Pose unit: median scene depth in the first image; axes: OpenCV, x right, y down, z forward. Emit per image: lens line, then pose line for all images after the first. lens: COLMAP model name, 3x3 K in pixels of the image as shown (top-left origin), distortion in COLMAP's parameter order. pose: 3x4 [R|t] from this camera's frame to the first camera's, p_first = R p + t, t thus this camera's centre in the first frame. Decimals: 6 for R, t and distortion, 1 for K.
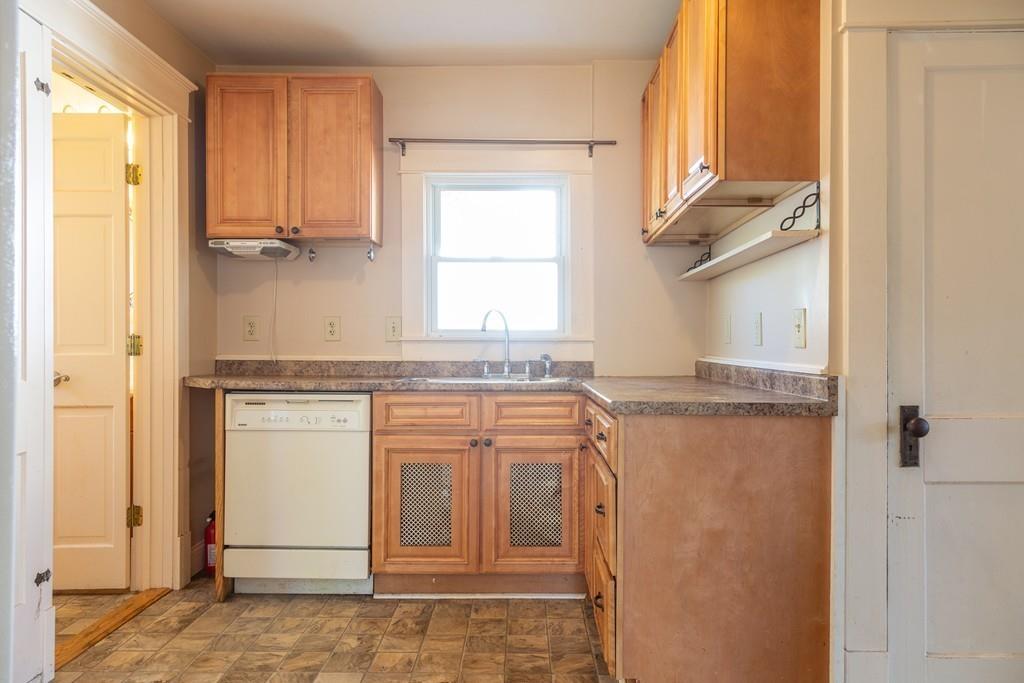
lens RADIAL K [[703.8, 0, 515.8], [0, 703.8, 344.5], [0, 0, 1]] dist [0.019150, 0.002132]
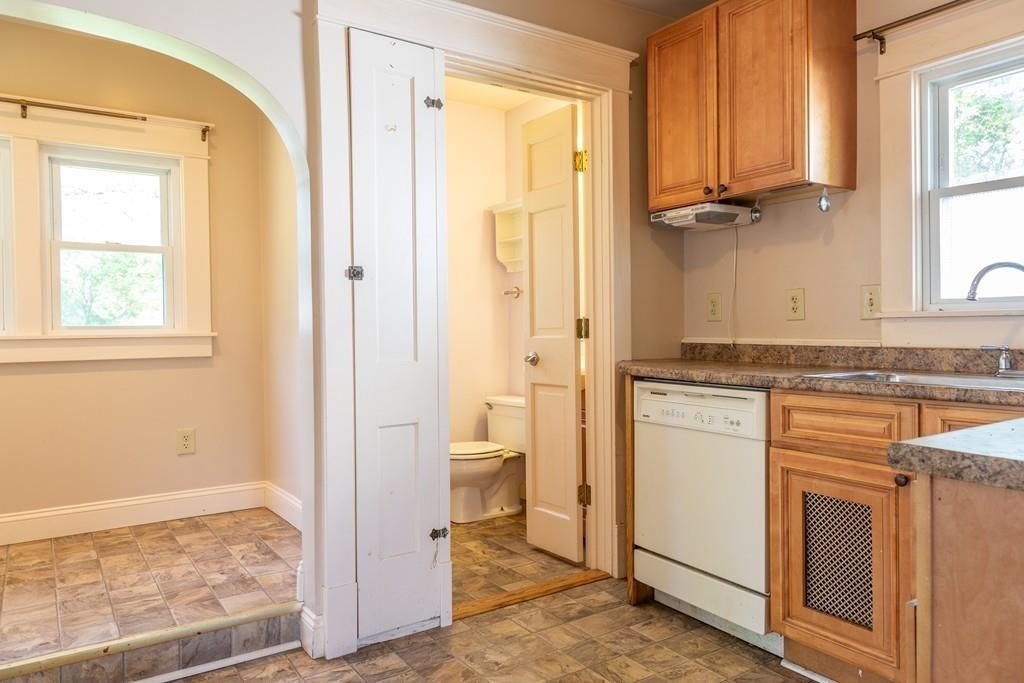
lens RADIAL K [[715.9, 0, 517.7], [0, 715.9, 335.7], [0, 0, 1]] dist [0.018827, -0.000084]
pose [[0.564896, 0.001040, -0.825161, 0.265190], [0.014649, 0.999829, 0.011289, -0.001321], [0.825032, -0.018465, 0.564785, 0.340434]]
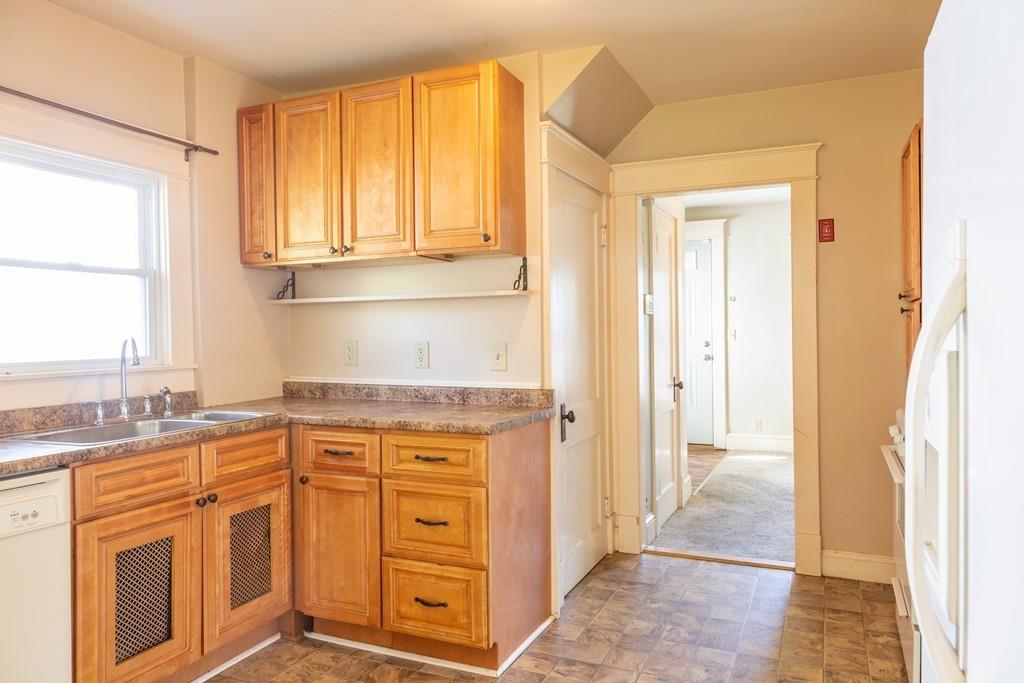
lens RADIAL K [[703.8, 0, 515.8], [0, 703.8, 344.5], [0, 0, 1]] dist [0.019150, 0.002132]
pose [[0.395459, -0.023320, 0.918188, -0.646826], [0.012970, 0.999720, 0.019804, -0.055619], [-0.918392, 0.004077, 0.395651, 0.314483]]
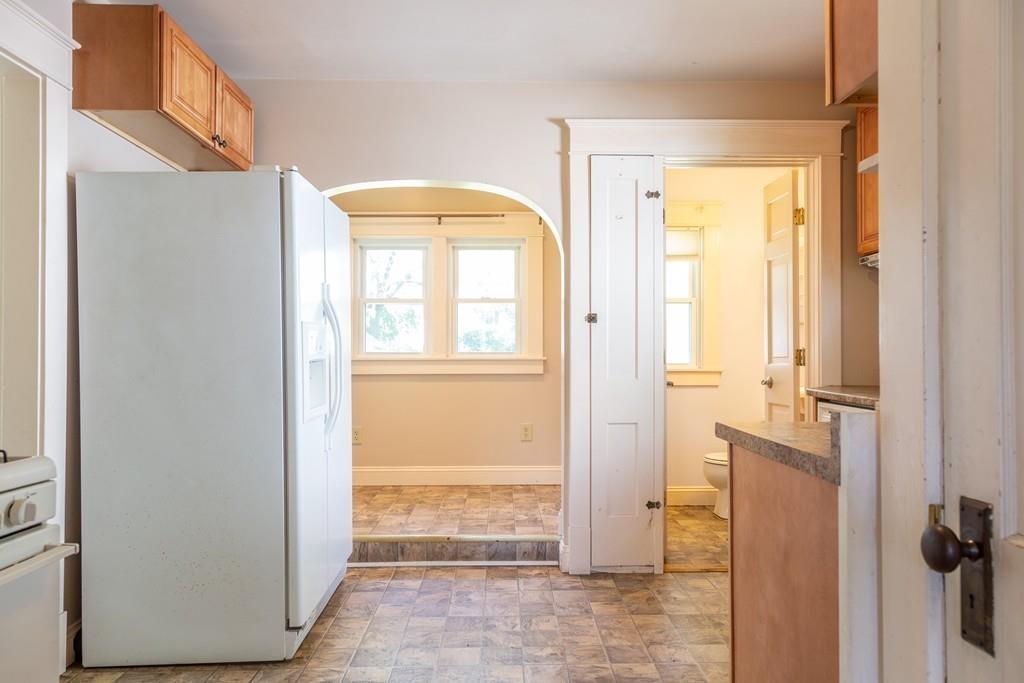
lens RADIAL K [[711.9, 0, 512.0], [0, 711.9, 341.5], [0, 0, 1]] dist [0.021342, 0.000309]
pose [[0.016954, -0.022311, -0.999607, 0.678466], [0.003008, 0.999748, -0.022263, -0.000069], [0.999852, -0.002629, 0.017017, 0.490090]]
